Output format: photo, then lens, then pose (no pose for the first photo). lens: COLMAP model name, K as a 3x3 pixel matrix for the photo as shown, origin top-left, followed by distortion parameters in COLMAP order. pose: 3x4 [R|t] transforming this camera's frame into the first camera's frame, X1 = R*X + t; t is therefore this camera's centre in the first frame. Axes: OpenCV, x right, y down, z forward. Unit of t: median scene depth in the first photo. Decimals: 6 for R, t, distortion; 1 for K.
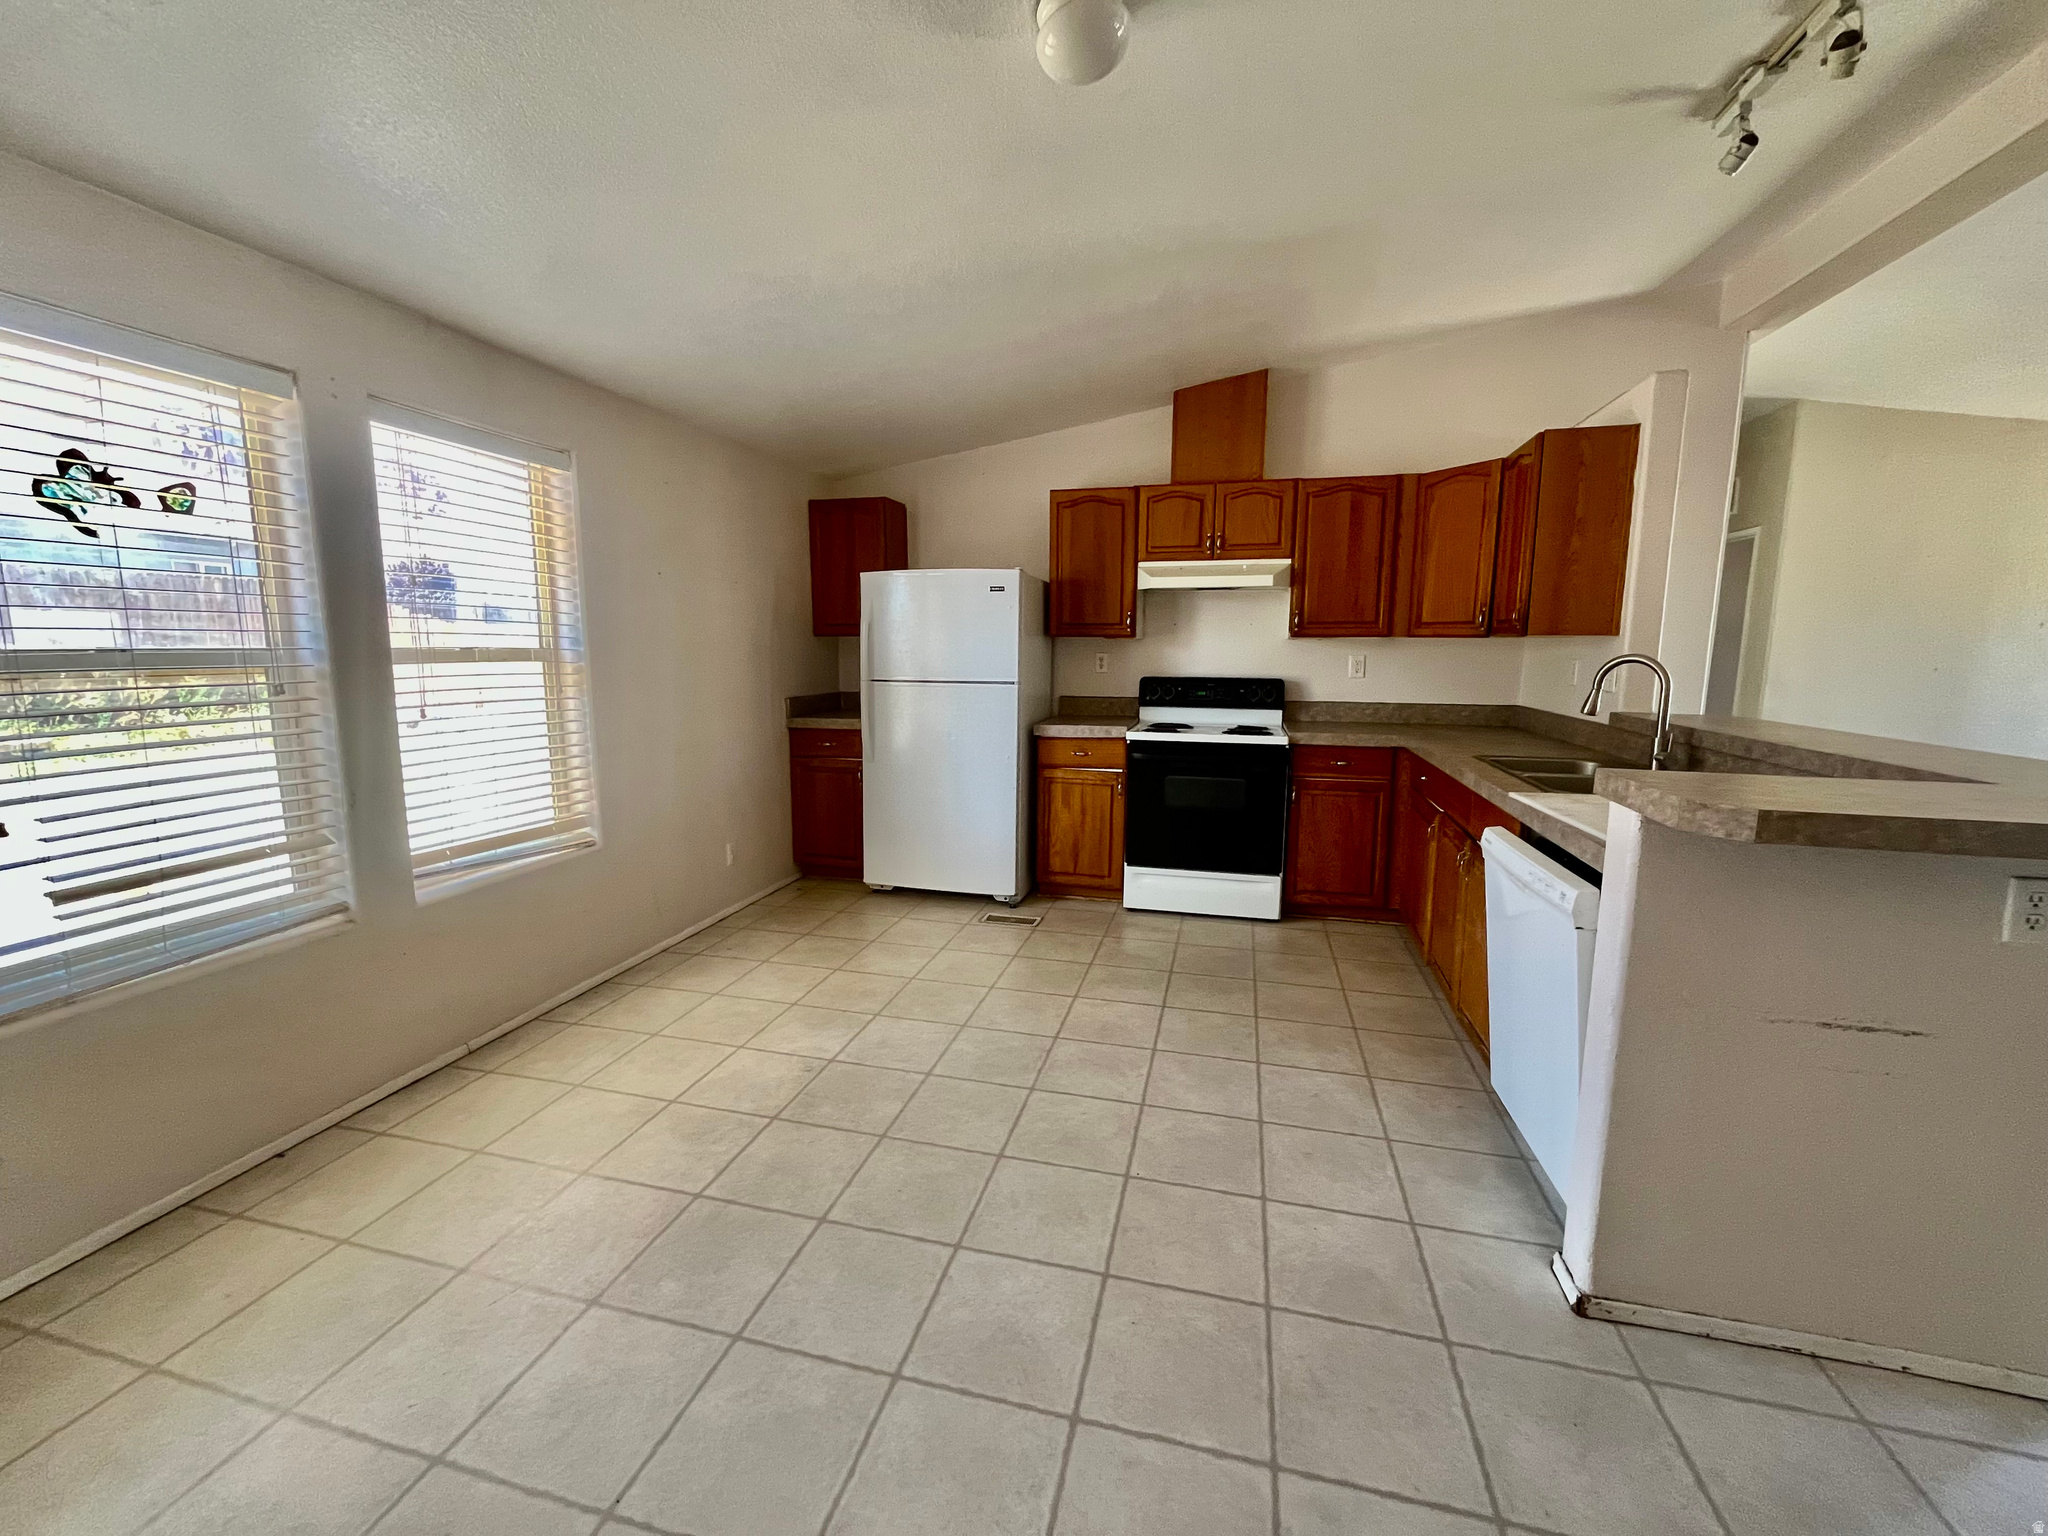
lens RADIAL K [[827.2, 0, 1023.8], [0, 827.2, 761.5], [0, 0, 1]] dist [-0.003718, -0.000629]
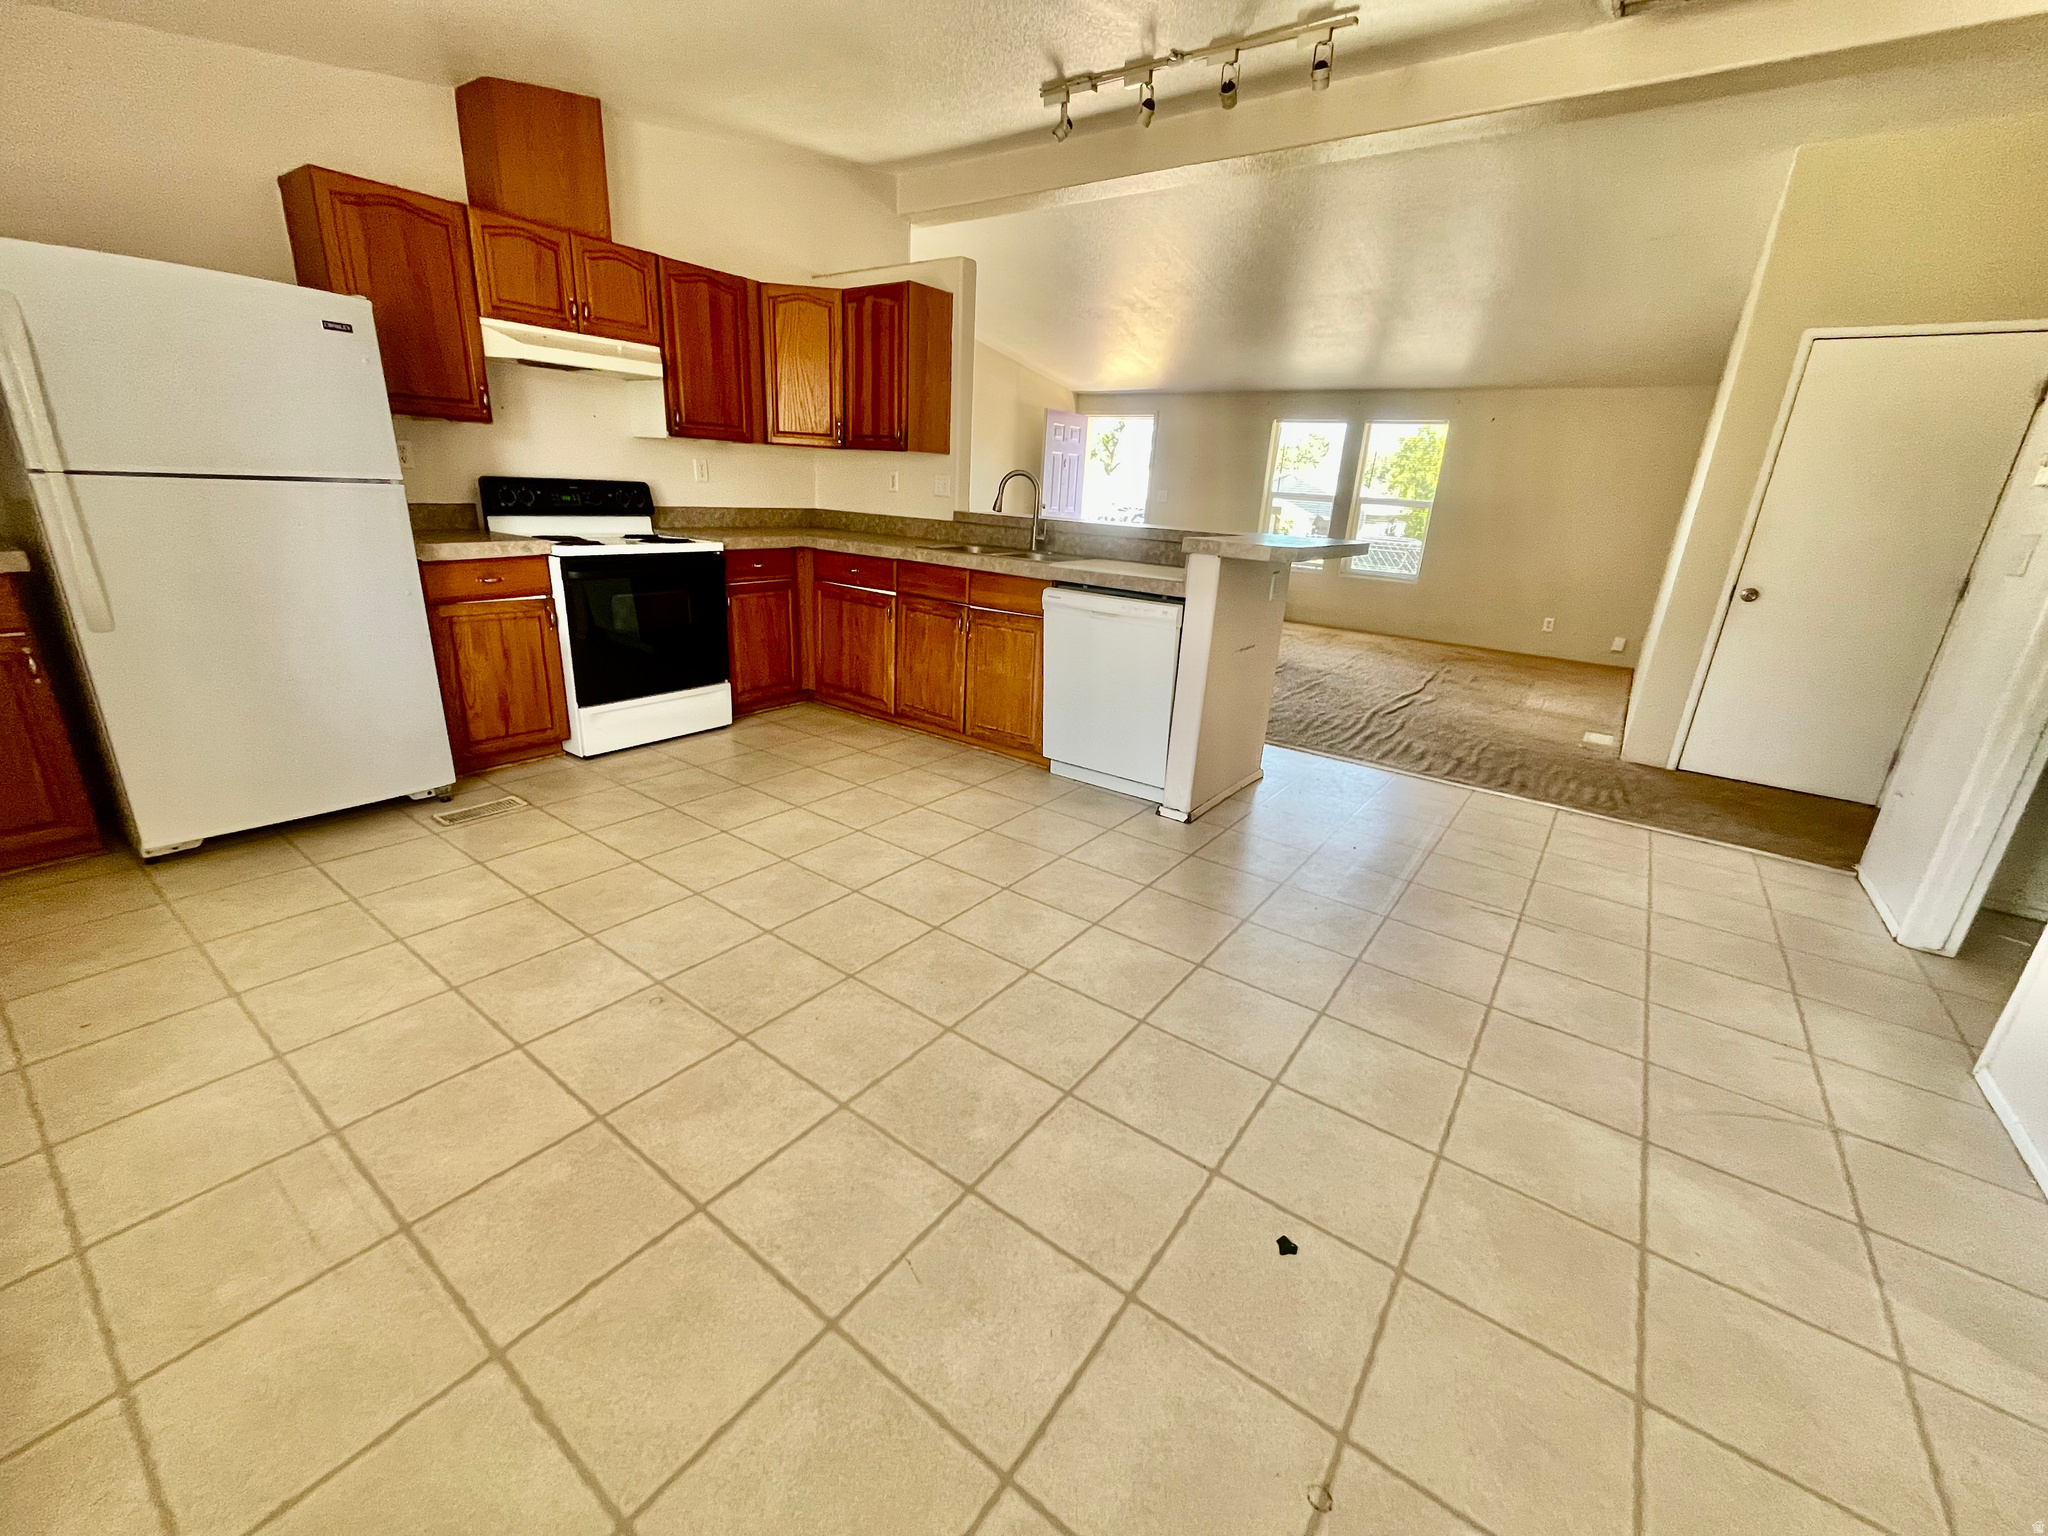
lens RADIAL K [[827.2, 0, 1021.9], [0, 827.2, 766.0], [0, 0, 1]] dist [-0.003718, -0.000629]
pose [[0.368263, -0.285098, 0.884930, -0.491319], [0.077841, 0.957936, 0.276224, -0.018019], [-0.926457, -0.032839, 0.374965, 0.257392]]
